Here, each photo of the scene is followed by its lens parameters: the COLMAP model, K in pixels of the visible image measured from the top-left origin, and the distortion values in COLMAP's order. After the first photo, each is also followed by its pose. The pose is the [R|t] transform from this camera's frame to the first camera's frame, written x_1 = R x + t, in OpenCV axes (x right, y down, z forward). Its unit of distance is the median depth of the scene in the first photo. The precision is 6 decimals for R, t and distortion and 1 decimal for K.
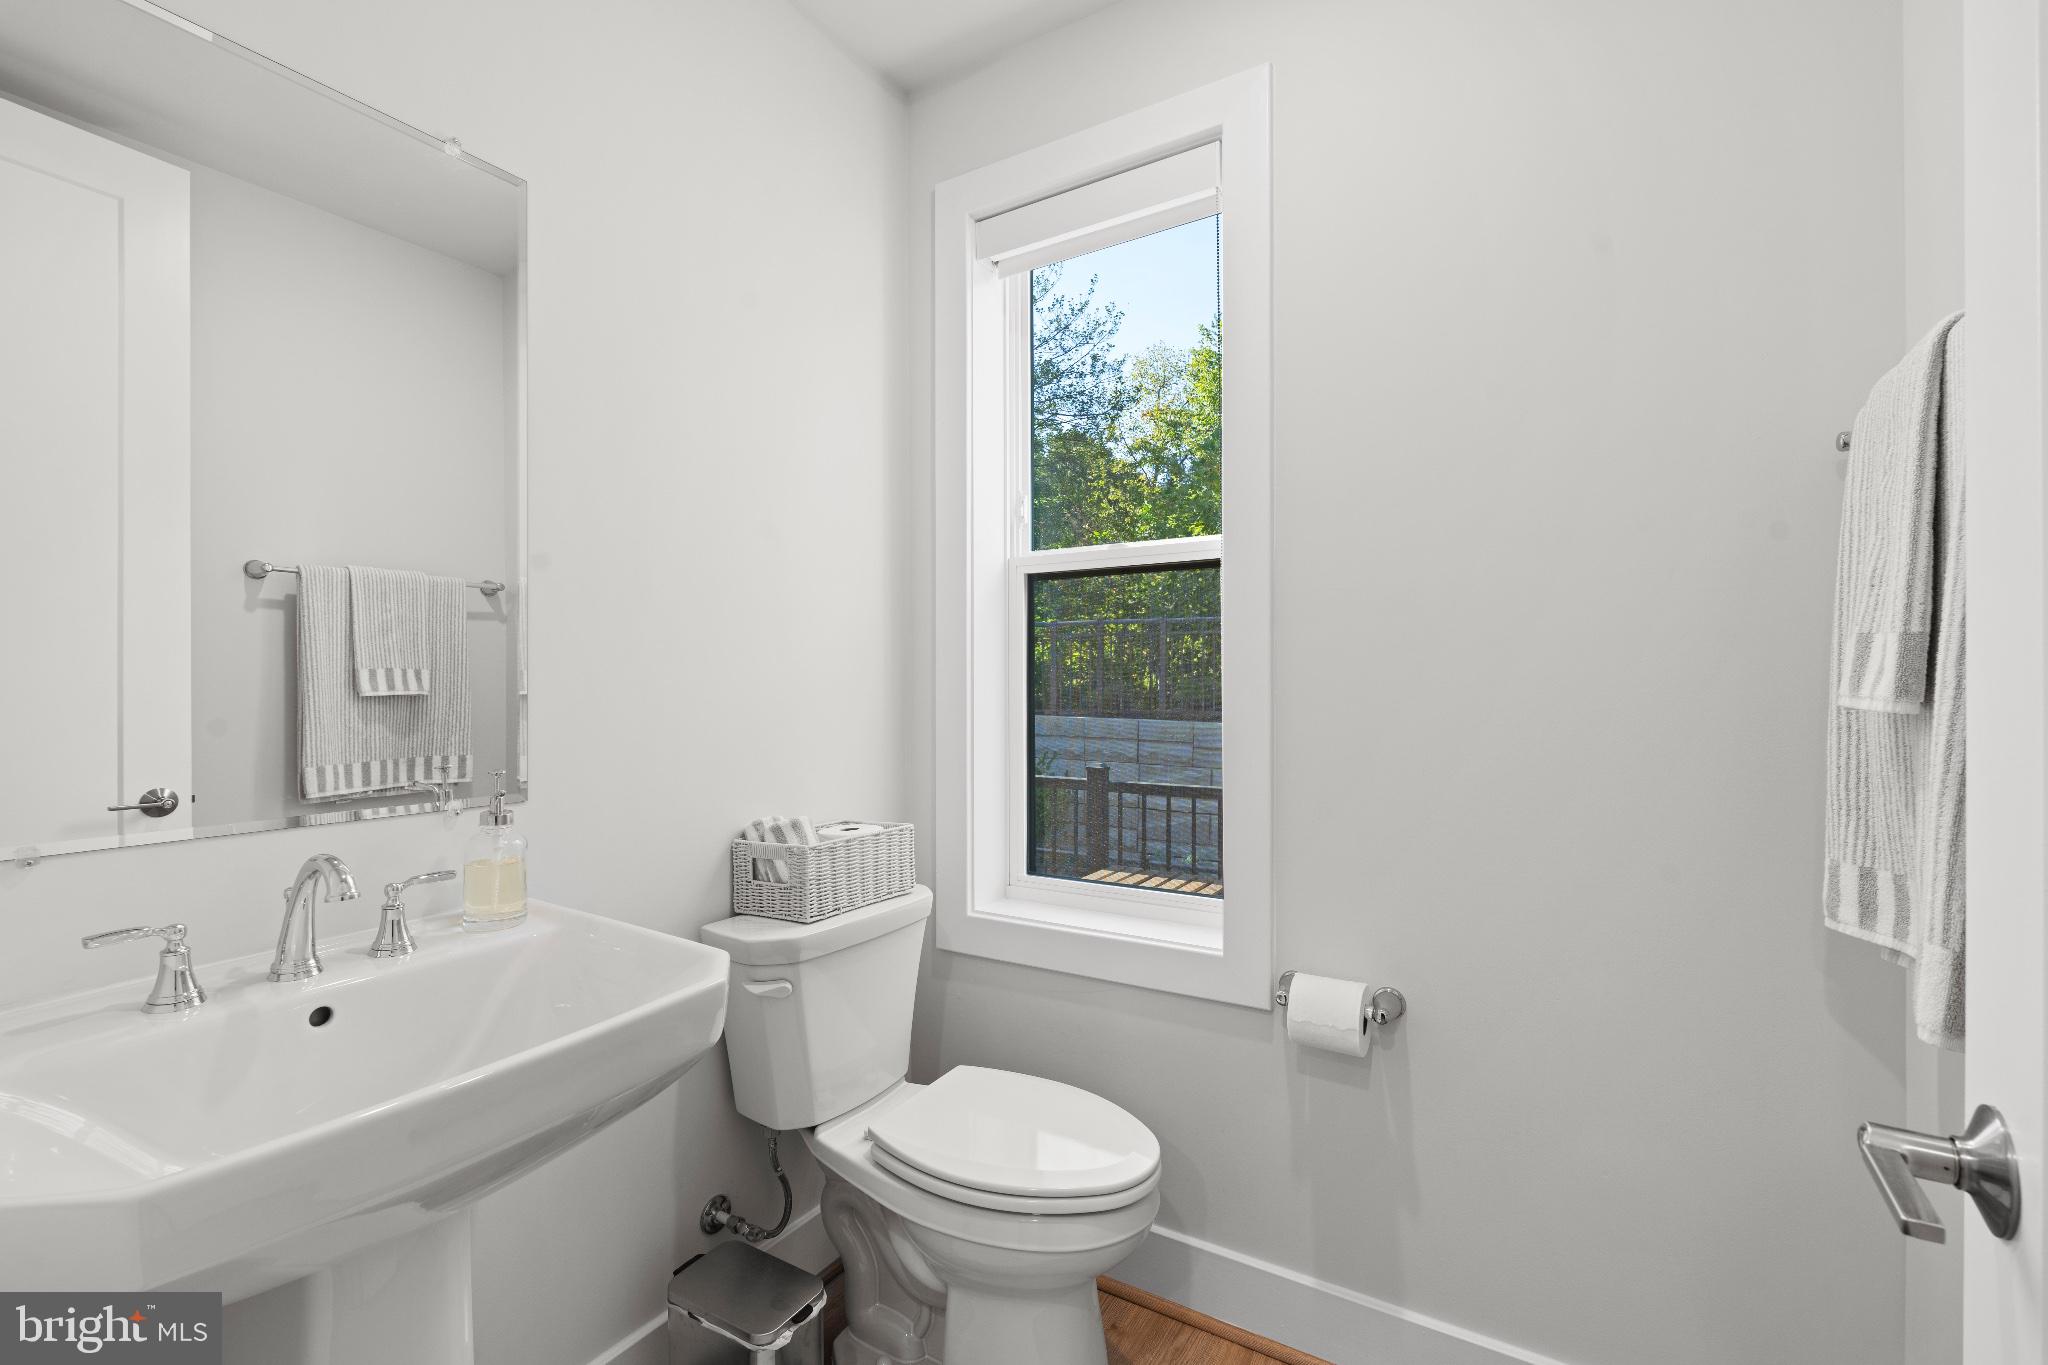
lens RADIAL K [[914.5, 0, 1024.0], [0, 914.5, 682.5], [0, 0, 1]] dist [0.000018, 0.000003]
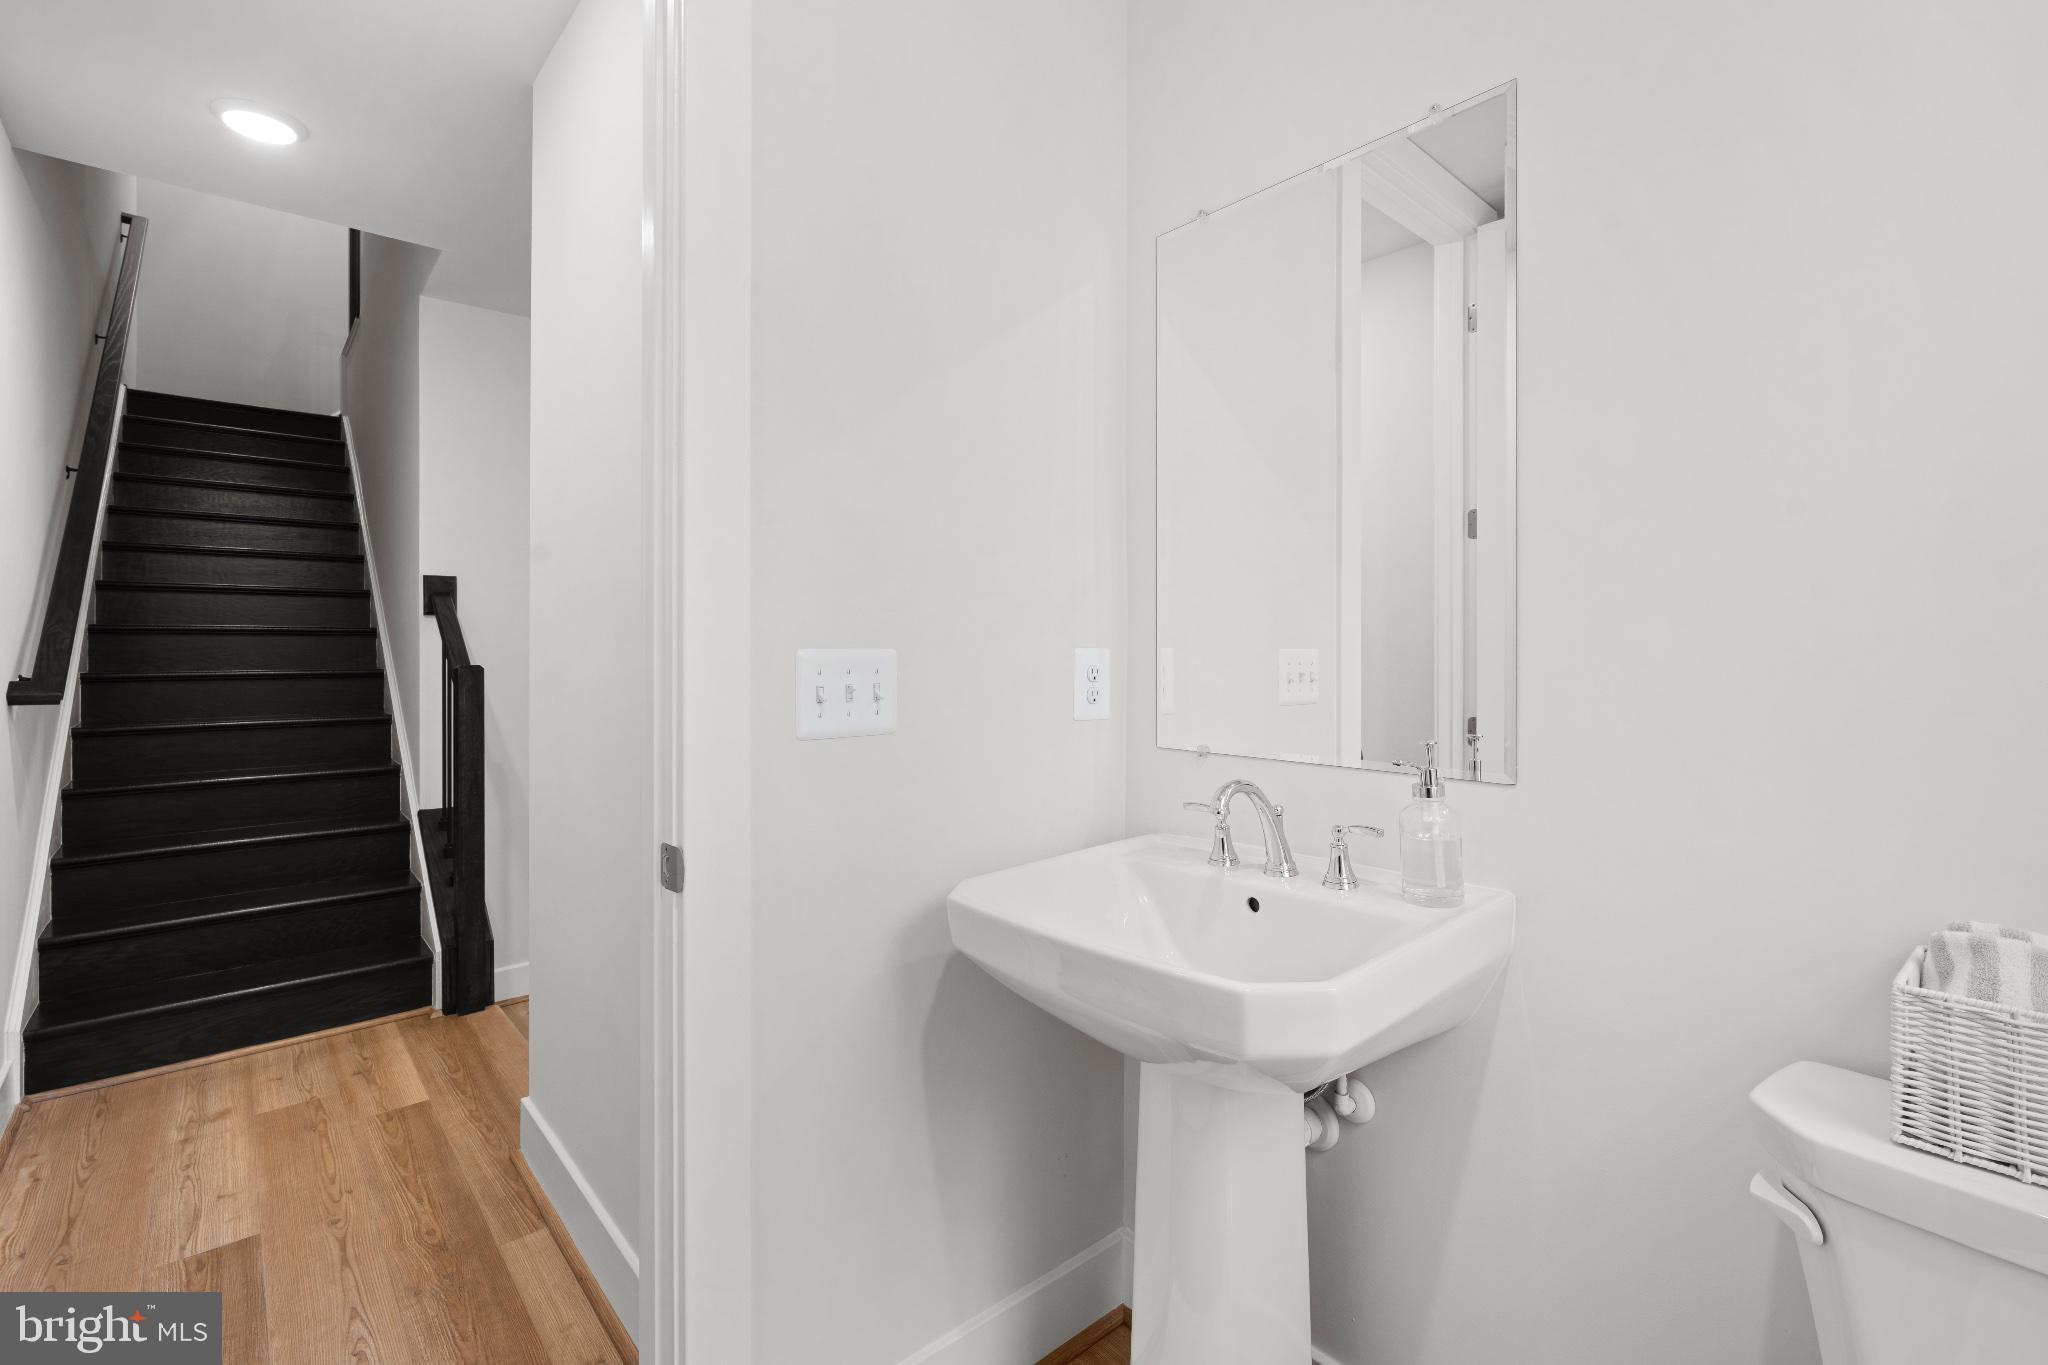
lens RADIAL K [[914.5, 0, 1024.0], [0, 914.5, 682.5], [0, 0, 1]] dist [0.000018, 0.000003]
pose [[-0.281172, 0.038684, -0.958877, 0.730044], [-0.011948, 0.998969, 0.043805, -0.009743], [0.959583, 0.023773, -0.280420, 1.330875]]
